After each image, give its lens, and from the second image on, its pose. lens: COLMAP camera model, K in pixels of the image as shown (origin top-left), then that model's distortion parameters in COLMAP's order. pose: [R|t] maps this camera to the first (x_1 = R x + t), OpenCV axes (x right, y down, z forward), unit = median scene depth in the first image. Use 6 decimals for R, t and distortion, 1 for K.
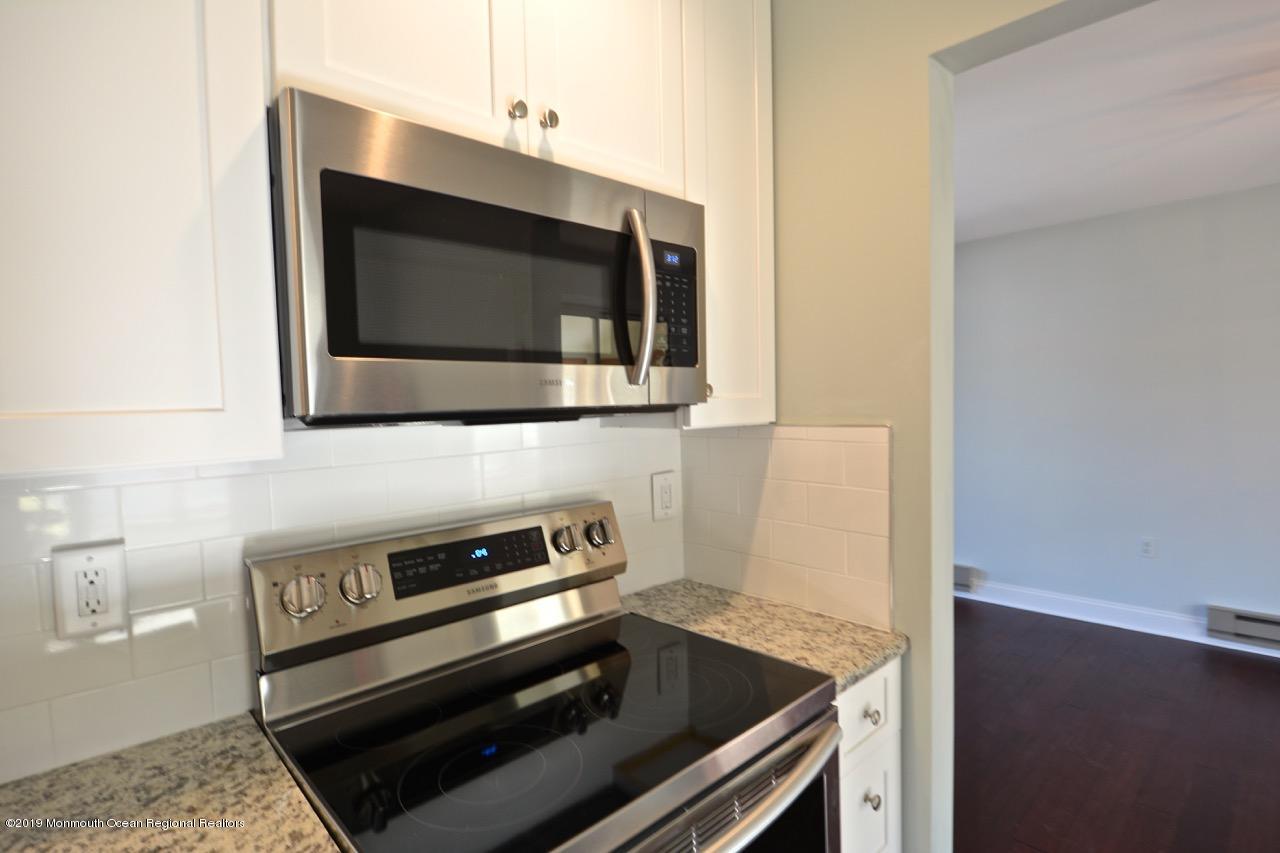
lens RADIAL K [[626.3, 0, 642.7], [0, 626.3, 432.7], [0, 0, 1]] dist [0.013125, -0.026325]
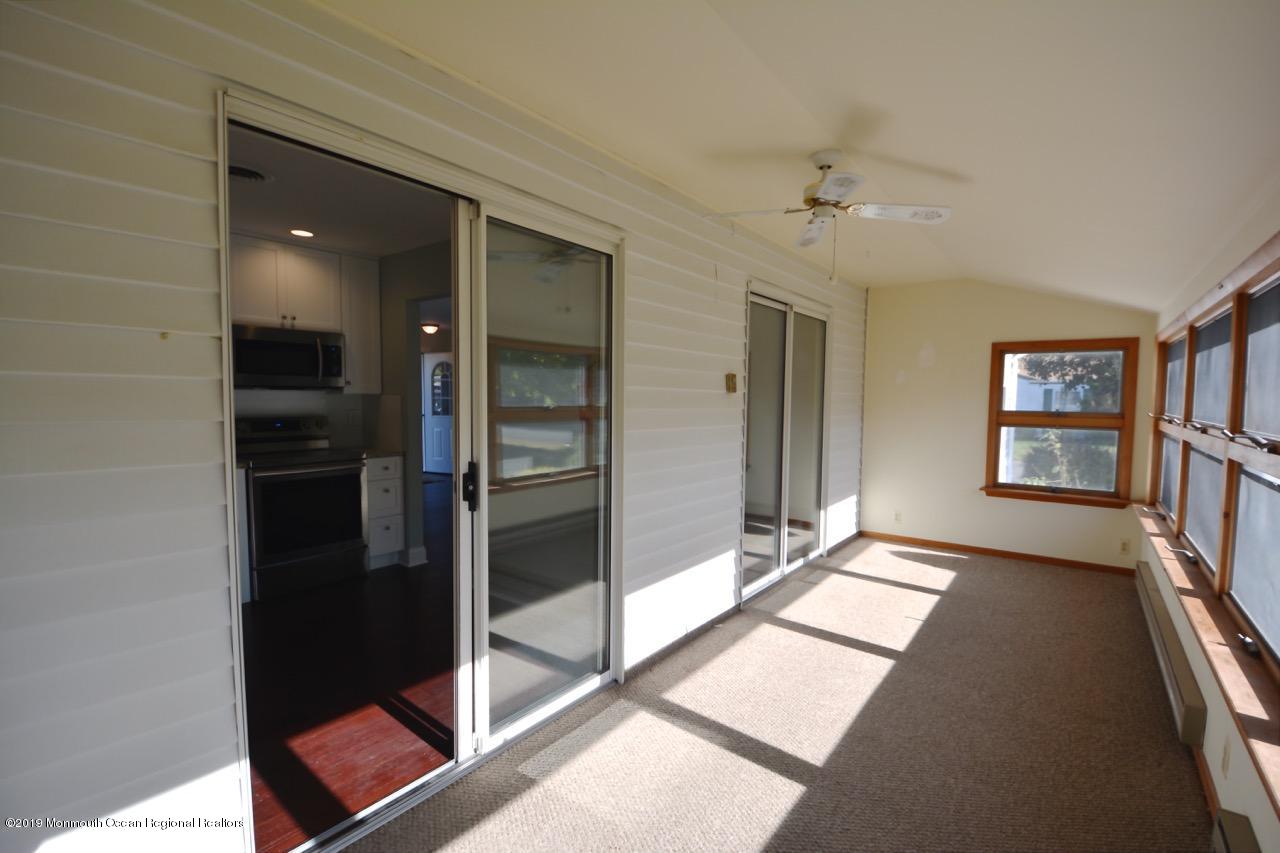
lens RADIAL K [[580.6, 0, 645.6], [0, 580.6, 432.7], [0, 0, 1]] dist [0.008324, -0.019255]
pose [[0.986619, 0.025798, 0.160987, 1.369582], [-0.027637, 0.999576, 0.009199, 0.152454], [-0.160681, -0.013525, 0.986914, -2.823478]]
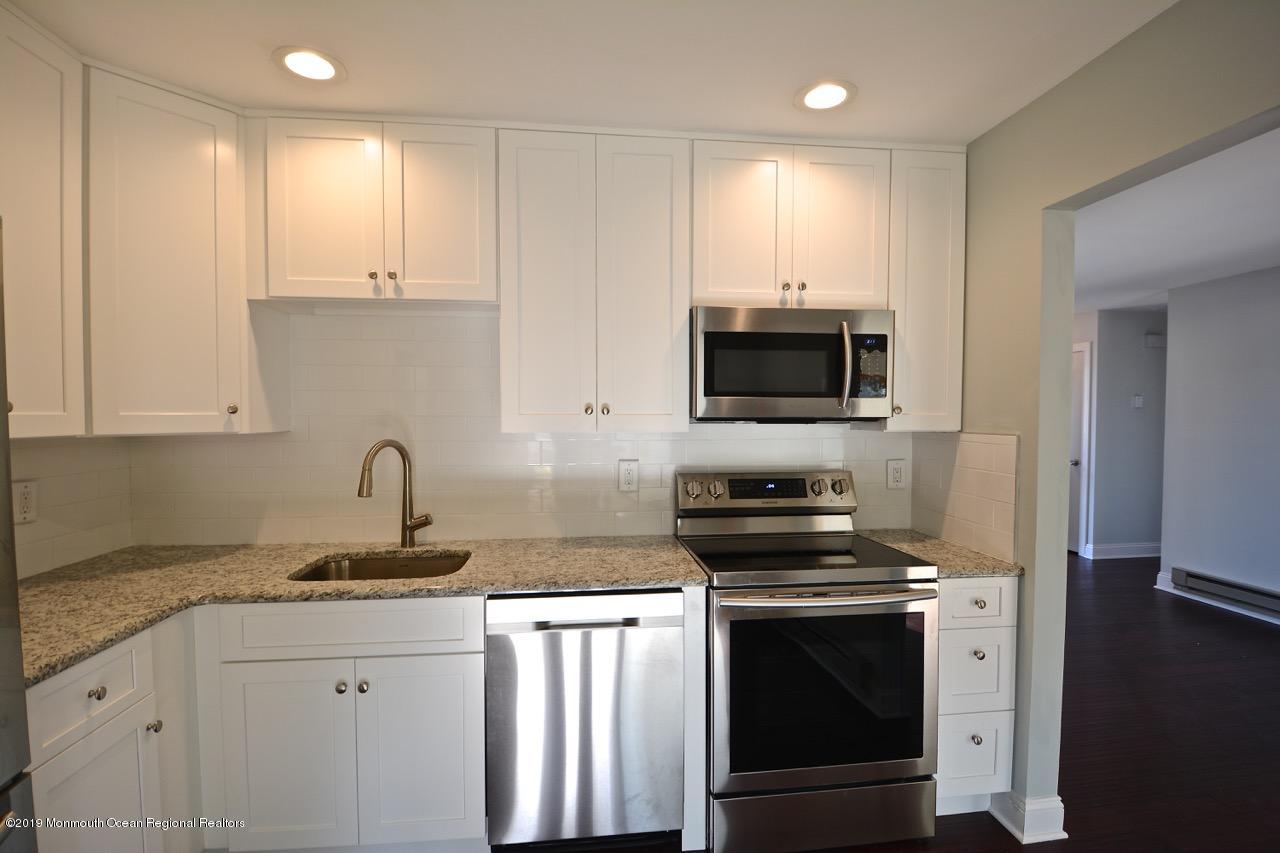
lens RADIAL K [[580.6, 0, 645.6], [0, 580.6, 432.7], [0, 0, 1]] dist [0.008324, -0.019255]
pose [[0.811082, 0.045416, -0.583166, 0.527570], [-0.050550, 0.998694, 0.007471, 0.022122], [0.582743, 0.023420, 0.812319, -0.822273]]
